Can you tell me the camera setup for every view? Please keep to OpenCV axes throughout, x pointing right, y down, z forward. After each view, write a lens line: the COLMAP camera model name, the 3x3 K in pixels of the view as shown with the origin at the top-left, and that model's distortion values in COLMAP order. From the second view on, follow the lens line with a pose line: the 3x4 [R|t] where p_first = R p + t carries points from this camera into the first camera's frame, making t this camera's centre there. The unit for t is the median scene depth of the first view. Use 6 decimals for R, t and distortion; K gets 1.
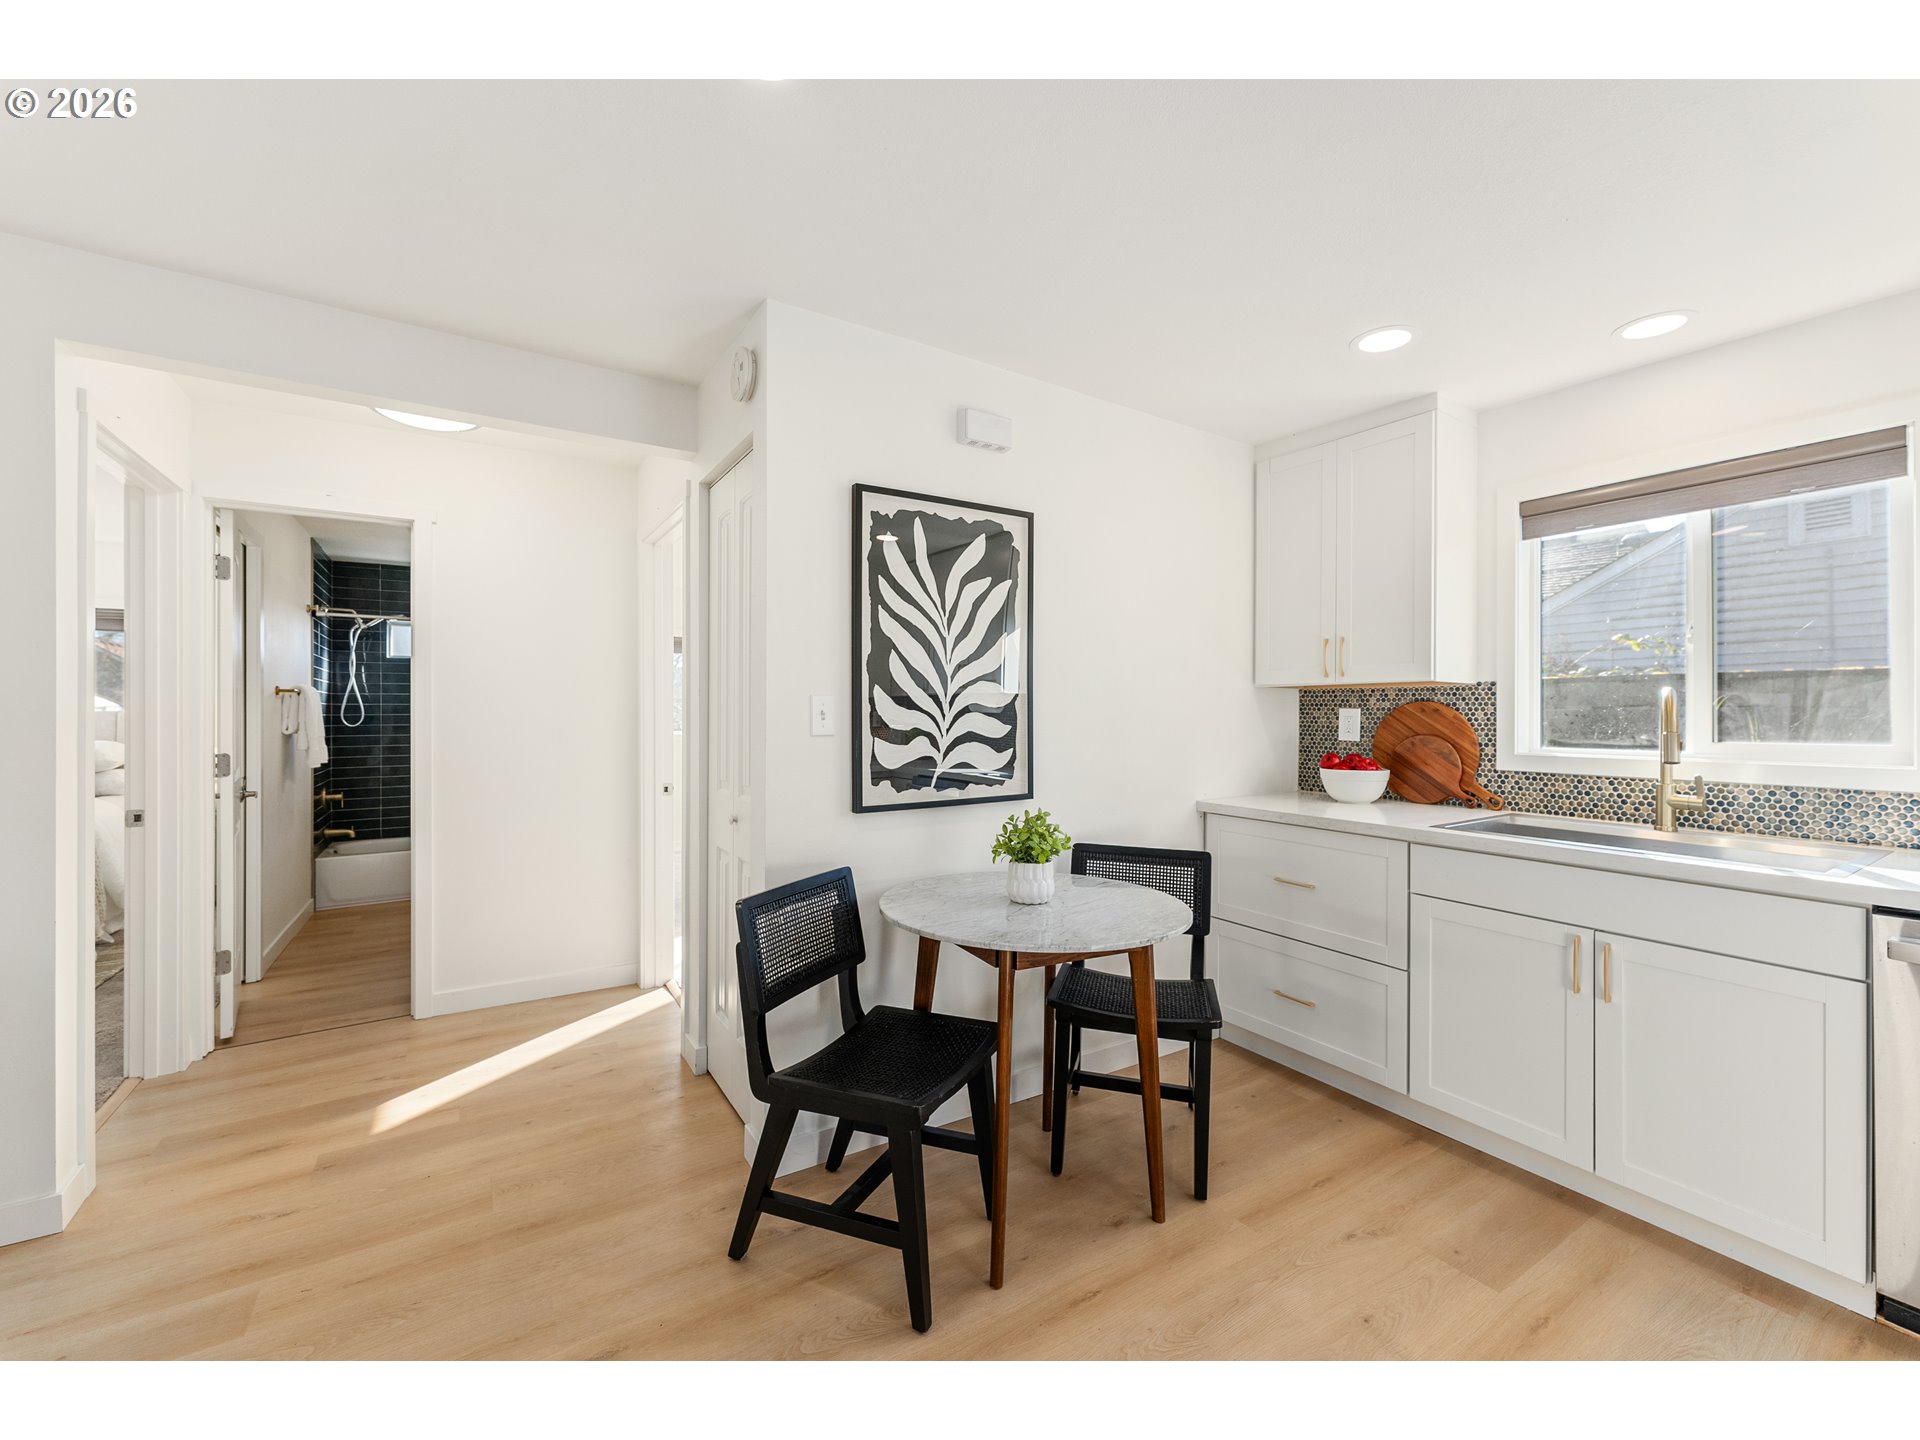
lens RADIAL K [[784.8, 0, 960.0], [0, 784.8, 720.0], [0, 0, 1]] dist [0.000589, -0.000075]
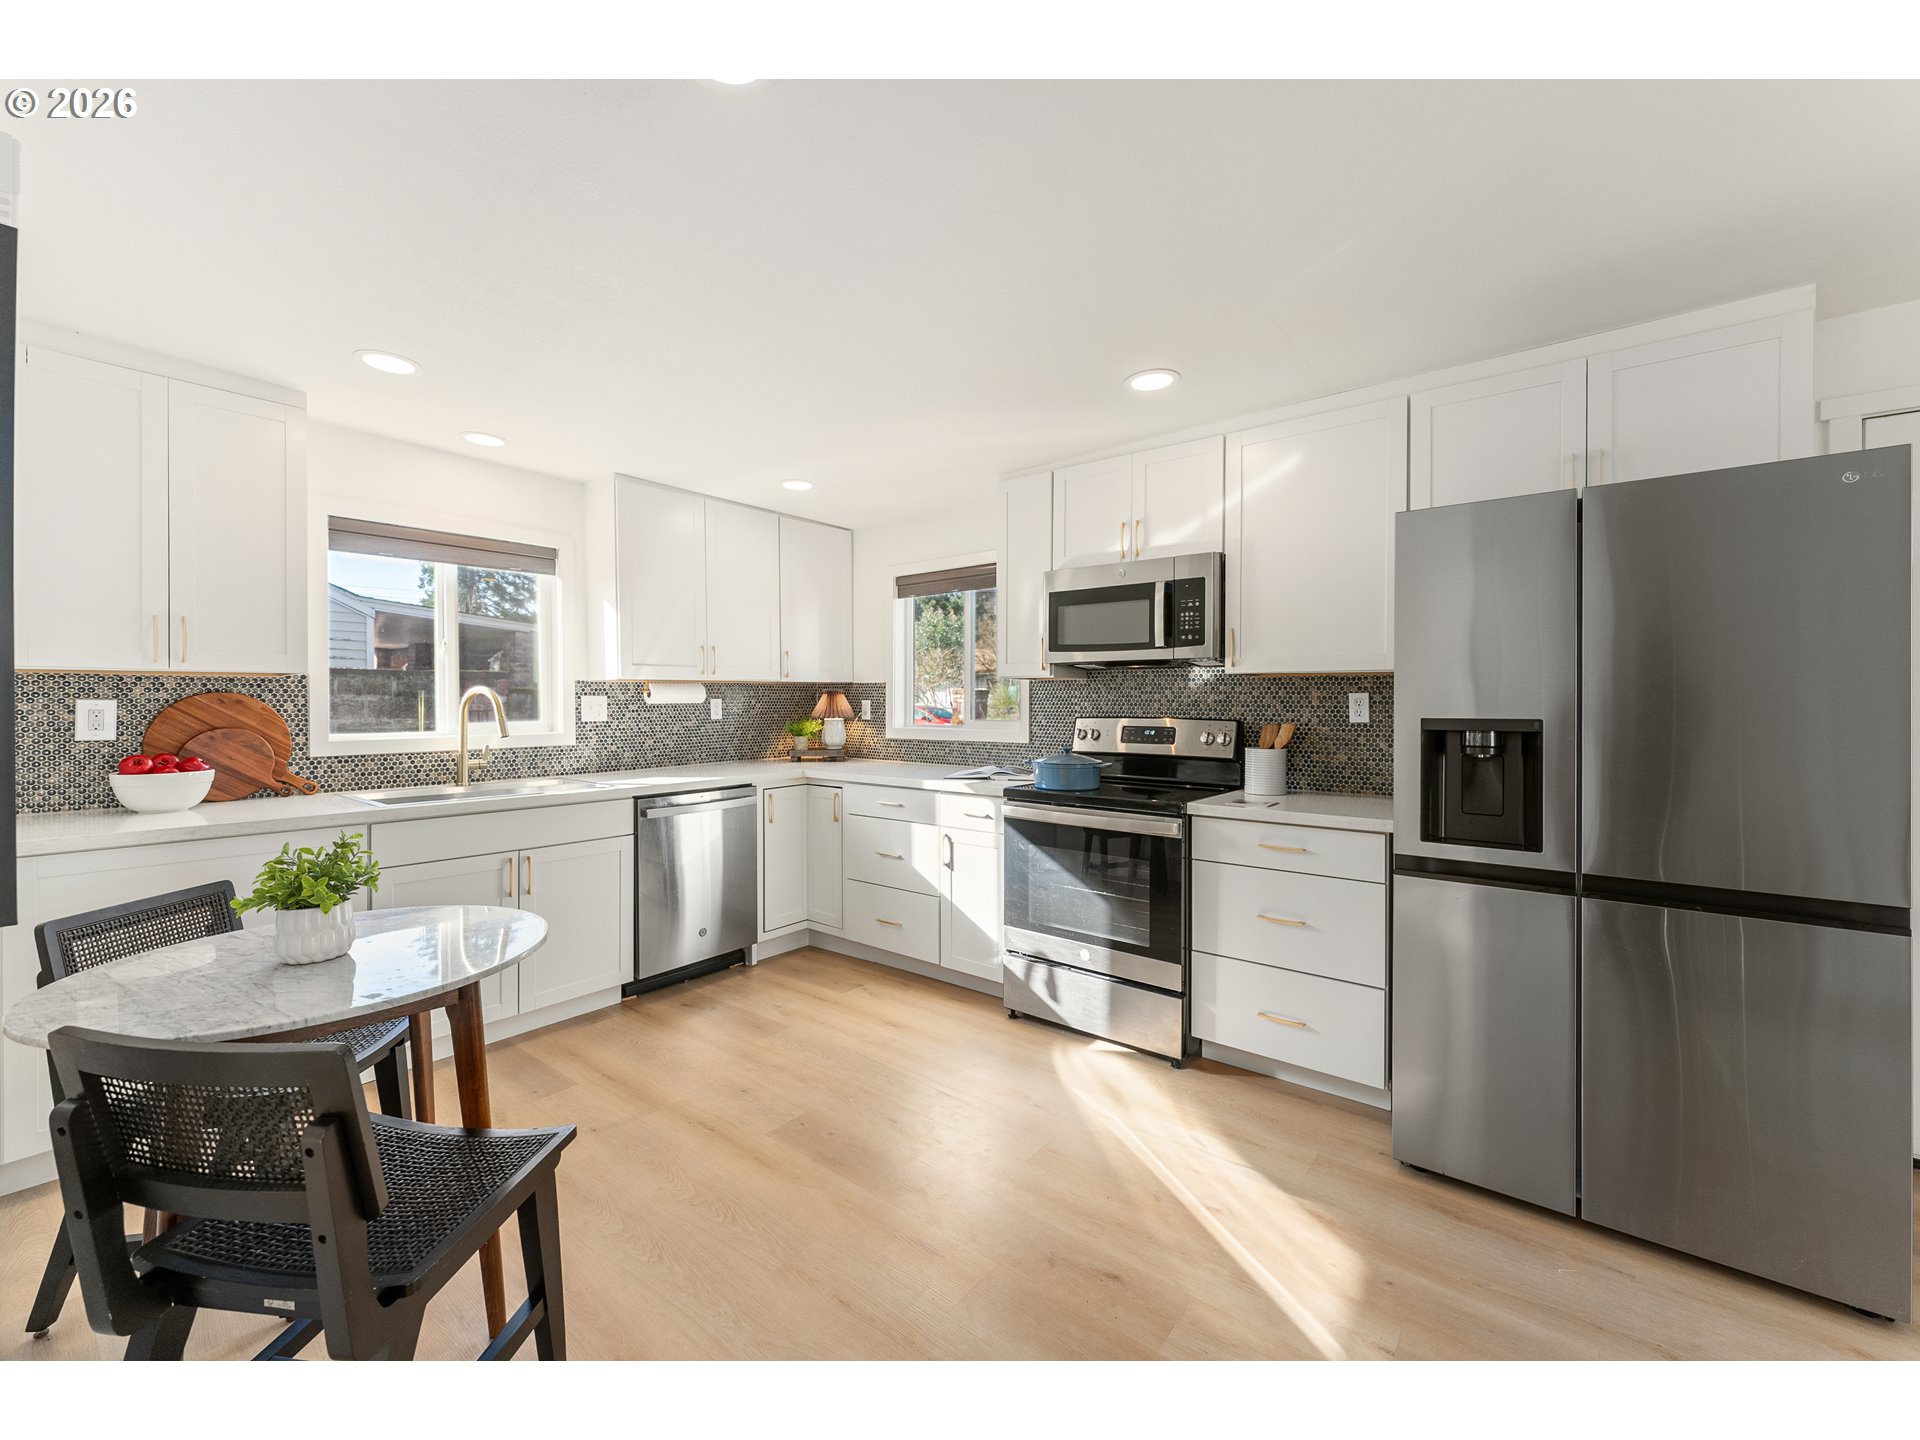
lens RADIAL K [[784.8, 0, 960.0], [0, 784.8, 720.0], [0, 0, 1]] dist [0.000589, -0.000075]
pose [[-0.330172, -0.021291, 0.943681, -0.621940], [0.012712, 0.999555, 0.026999, -0.005119], [-0.943835, 0.020911, -0.329754, 0.507253]]
